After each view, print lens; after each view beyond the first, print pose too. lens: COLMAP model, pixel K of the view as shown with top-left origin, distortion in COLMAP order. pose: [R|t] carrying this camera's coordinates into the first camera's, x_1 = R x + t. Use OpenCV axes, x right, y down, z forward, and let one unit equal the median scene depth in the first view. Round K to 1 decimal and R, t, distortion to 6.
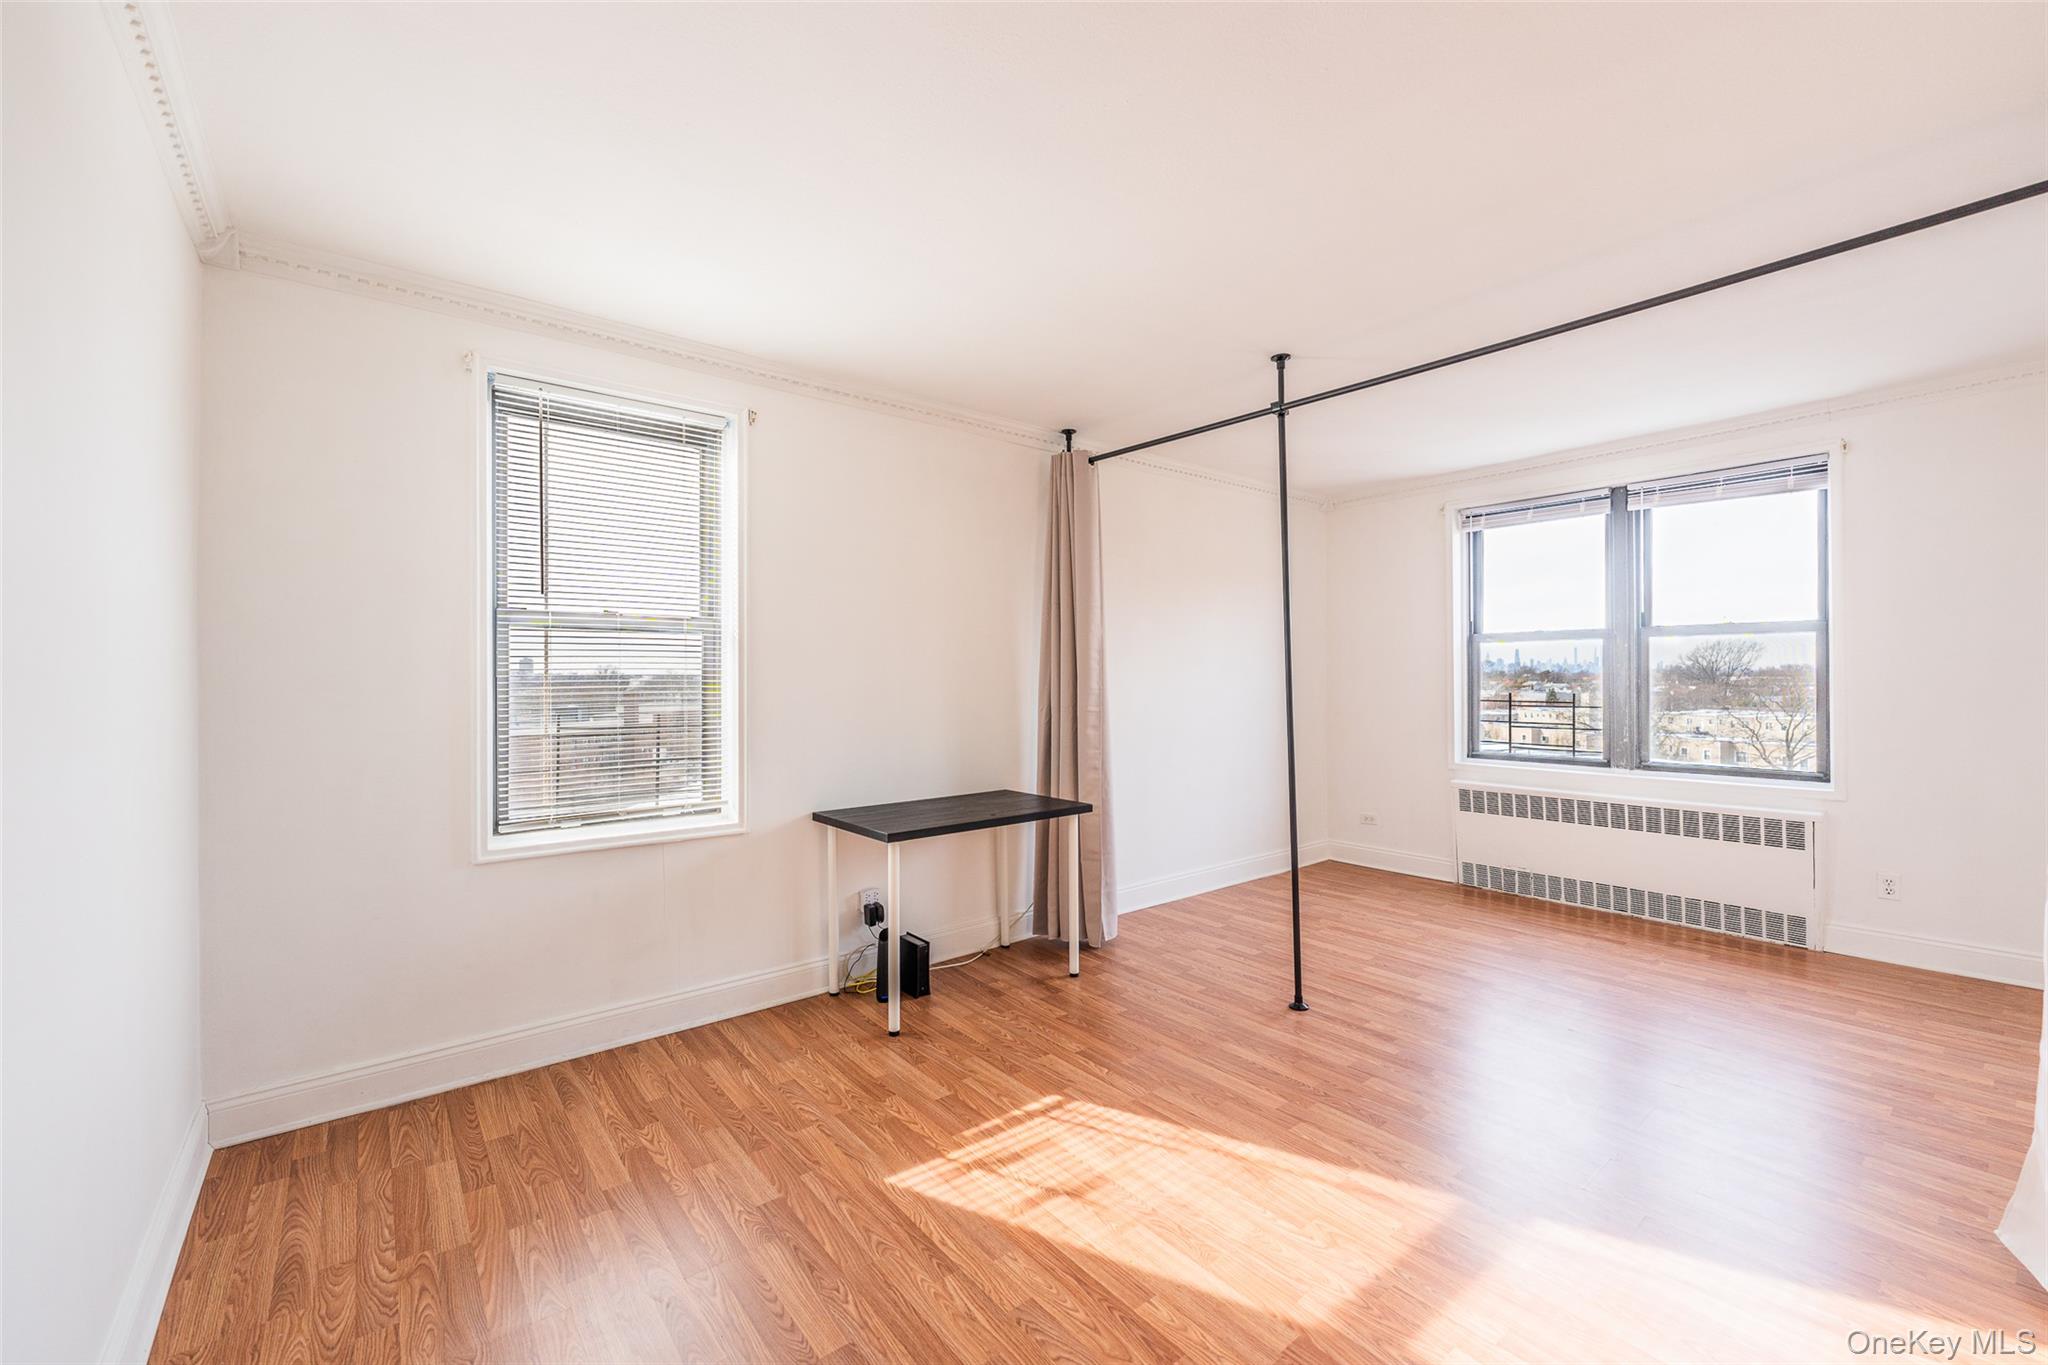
lens RADIAL K [[835.6, 0, 1024.8], [0, 835.6, 675.7], [0, 0, 1]] dist [-0.006622, -0.000371]
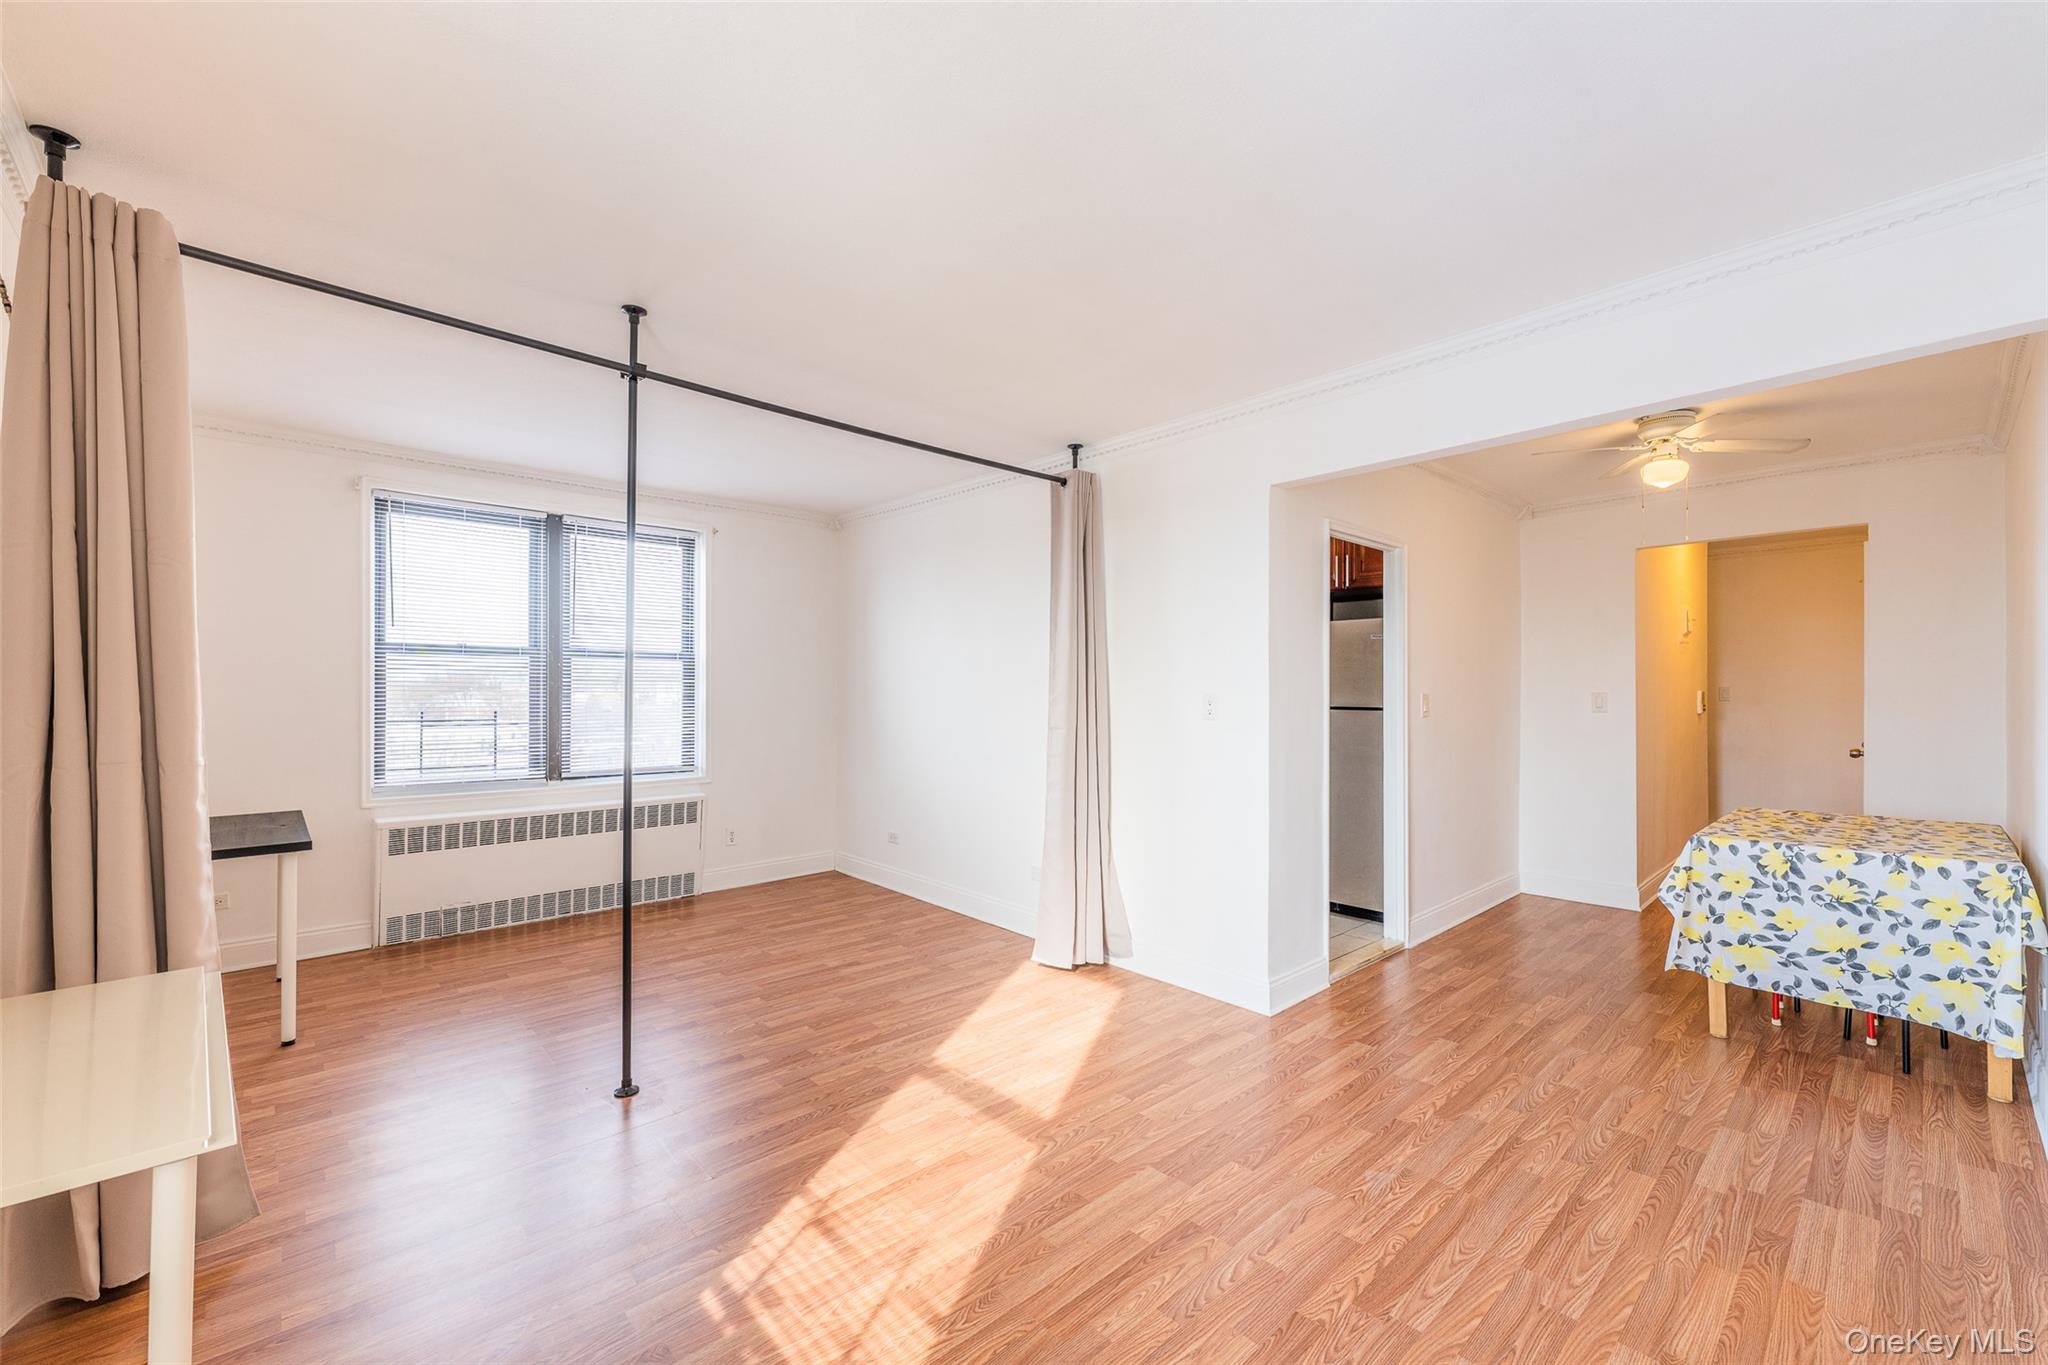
lens RADIAL K [[835.6, 0, 1024.9], [0, 835.6, 687.0], [0, 0, 1]] dist [-0.006622, -0.000371]
pose [[-0.079281, 0.006338, 0.996832, -0.455826], [-0.002455, 0.999976, -0.006553, -0.002830], [-0.996849, -0.002967, -0.079263, 0.568055]]
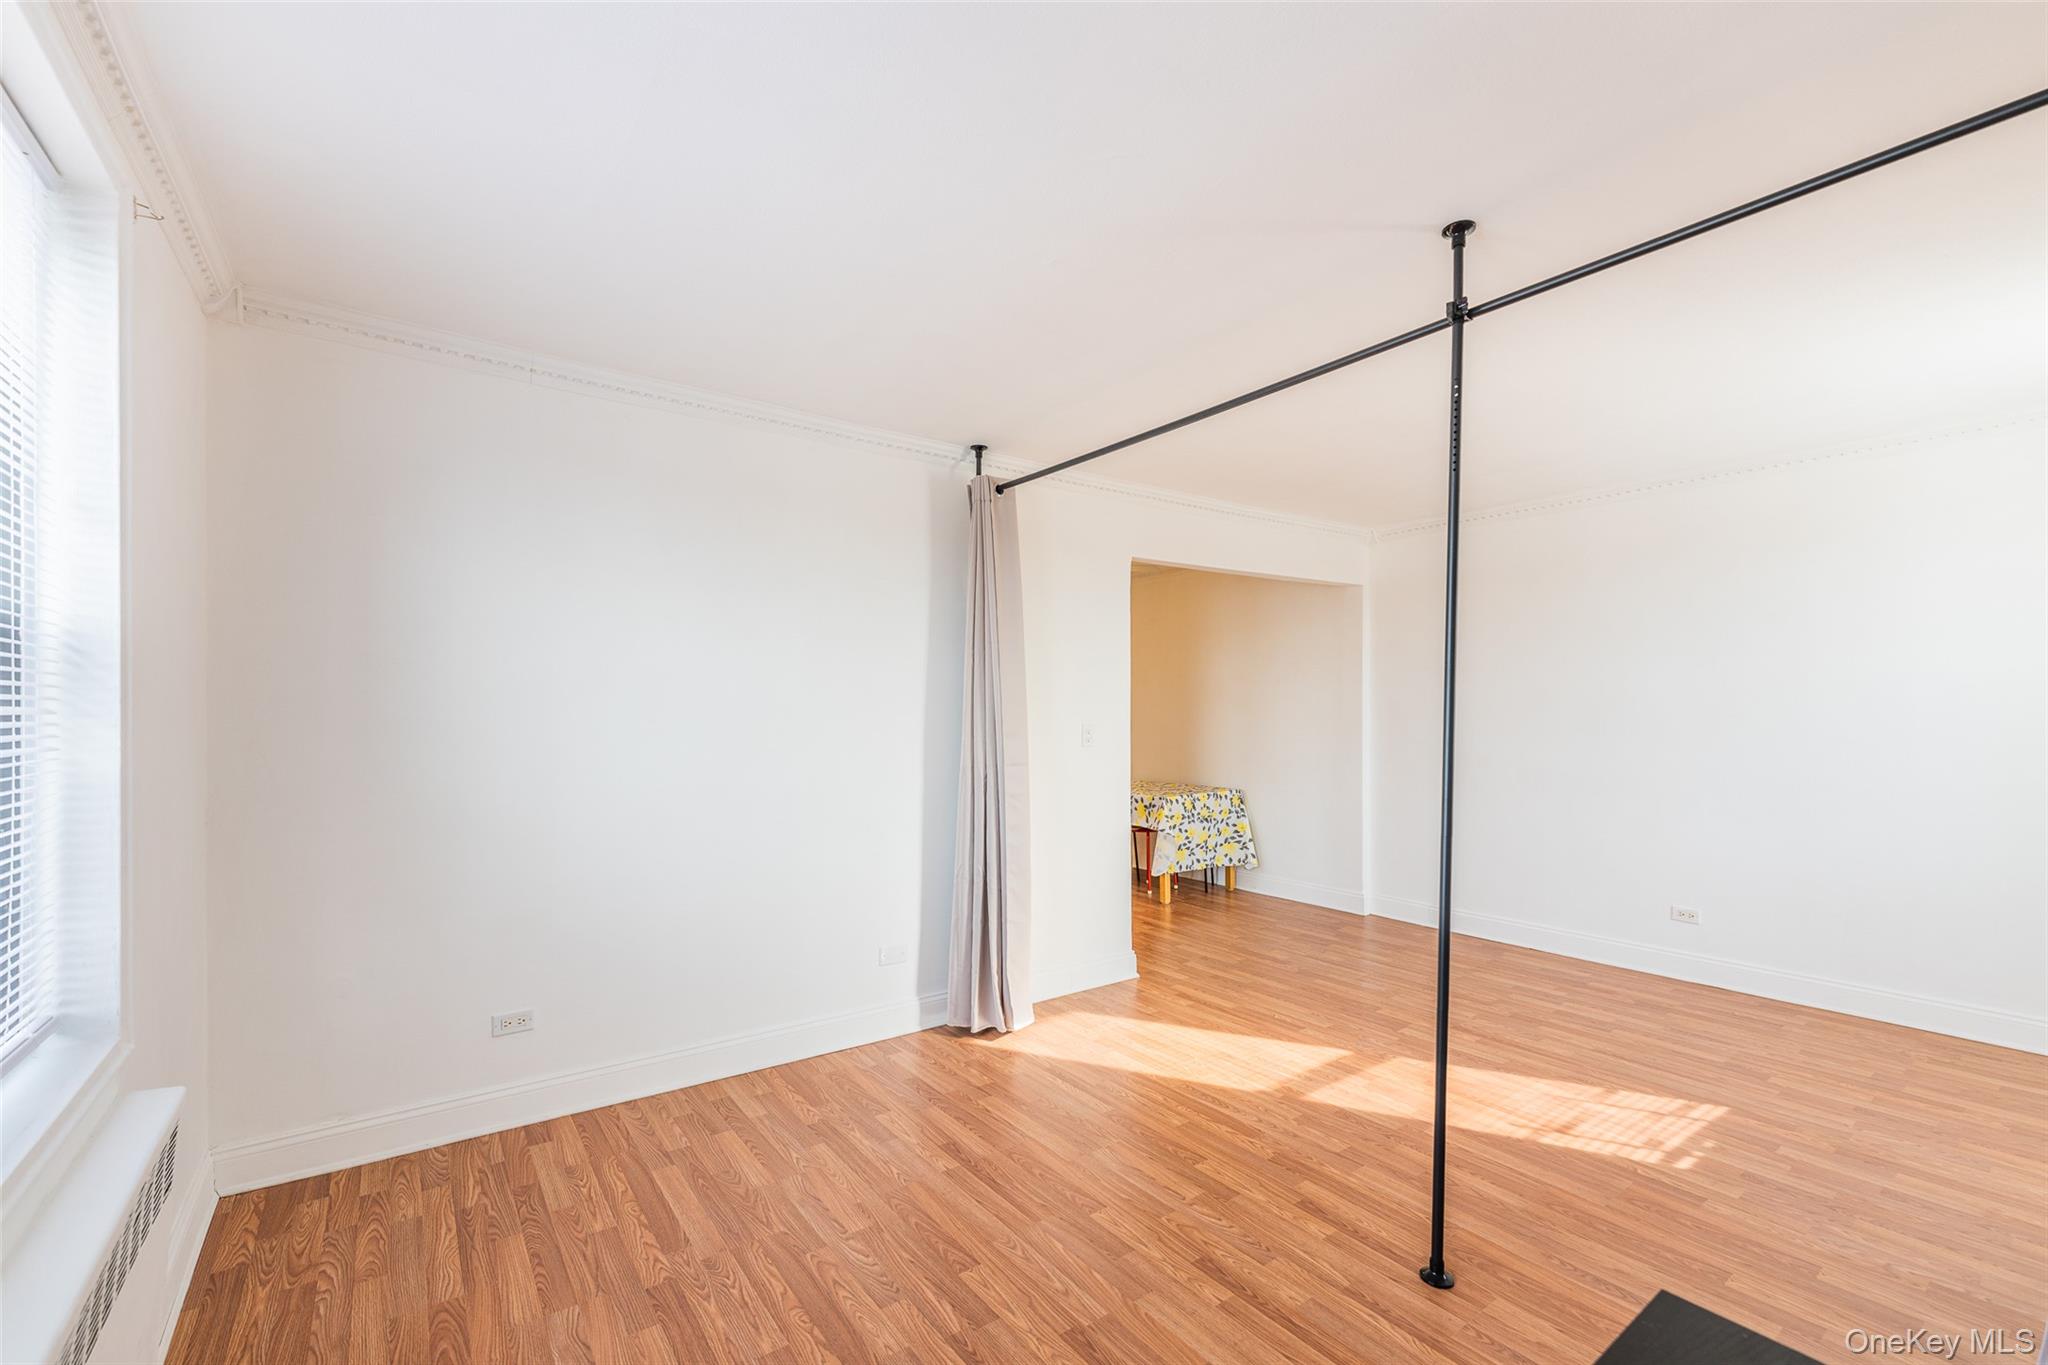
lens RADIAL K [[835.6, 0, 1038.1], [0, 835.6, 750.3], [0, 0, 1]] dist [-0.006622, -0.000371]
pose [[-0.999158, 0.010320, 0.039699, 0.501018], [0.012057, 0.998969, 0.043758, -0.015063], [-0.039207, 0.044200, -0.998253, 1.357480]]
